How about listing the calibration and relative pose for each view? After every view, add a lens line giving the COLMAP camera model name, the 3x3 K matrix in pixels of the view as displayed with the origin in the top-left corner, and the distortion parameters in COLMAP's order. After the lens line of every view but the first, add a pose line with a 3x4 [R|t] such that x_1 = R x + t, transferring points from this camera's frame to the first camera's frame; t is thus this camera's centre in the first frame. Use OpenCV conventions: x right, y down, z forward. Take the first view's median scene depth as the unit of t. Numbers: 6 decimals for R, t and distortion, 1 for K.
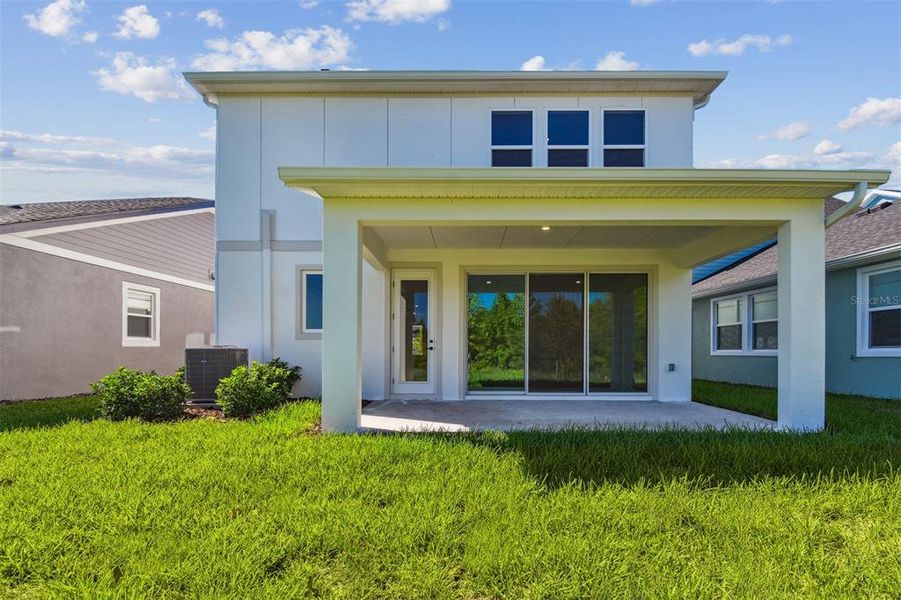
lens RADIAL K [[425.0, 0, 455.6], [0, 425.0, 347.1], [0, 0, 1]] dist [0.003362, 0.000154]
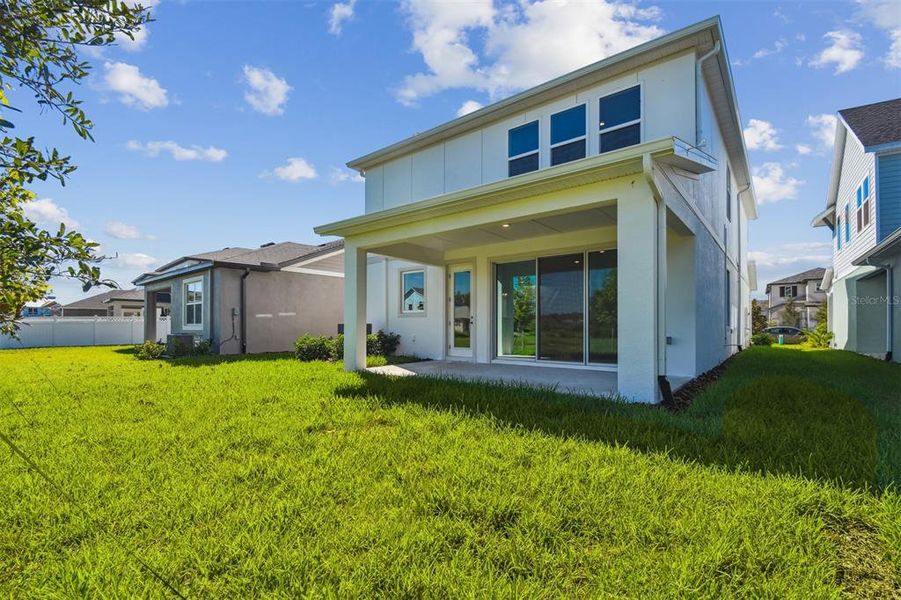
lens RADIAL K [[402.3, 0, 449.8], [0, 402.3, 323.8], [0, 0, 1]] dist [-0.003245, -0.000268]
pose [[0.787229, -0.004200, -0.616647, 0.667634], [0.003682, 0.999991, -0.002111, 0.008878], [0.616650, -0.000609, 0.787237, -0.022809]]
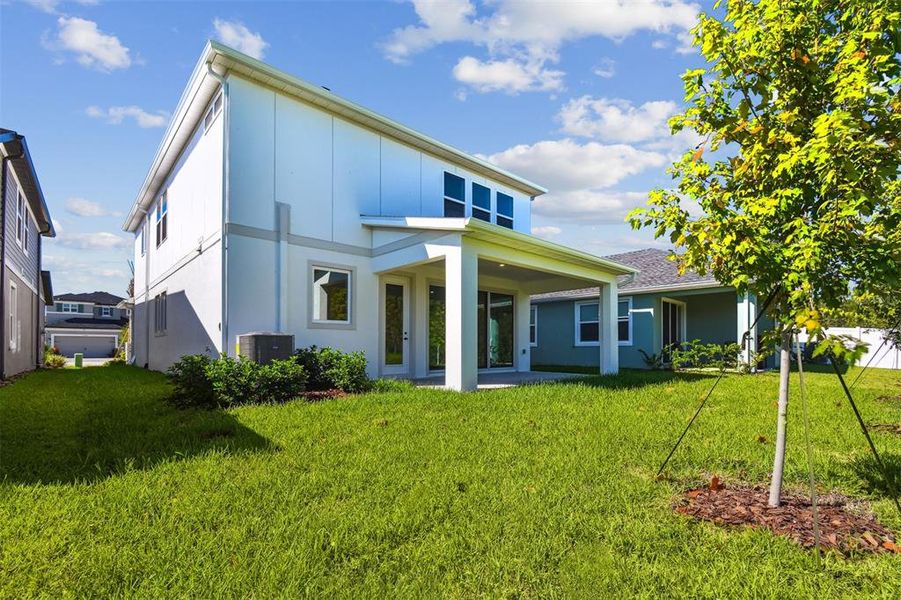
lens RADIAL K [[425.0, 0, 455.6], [0, 425.0, 347.1], [0, 0, 1]] dist [0.003362, 0.000154]
pose [[0.726373, 0.000999, 0.687300, -0.855251], [-0.003794, 0.999990, 0.002557, 0.025385], [-0.687290, -0.004465, 0.726370, -0.051940]]
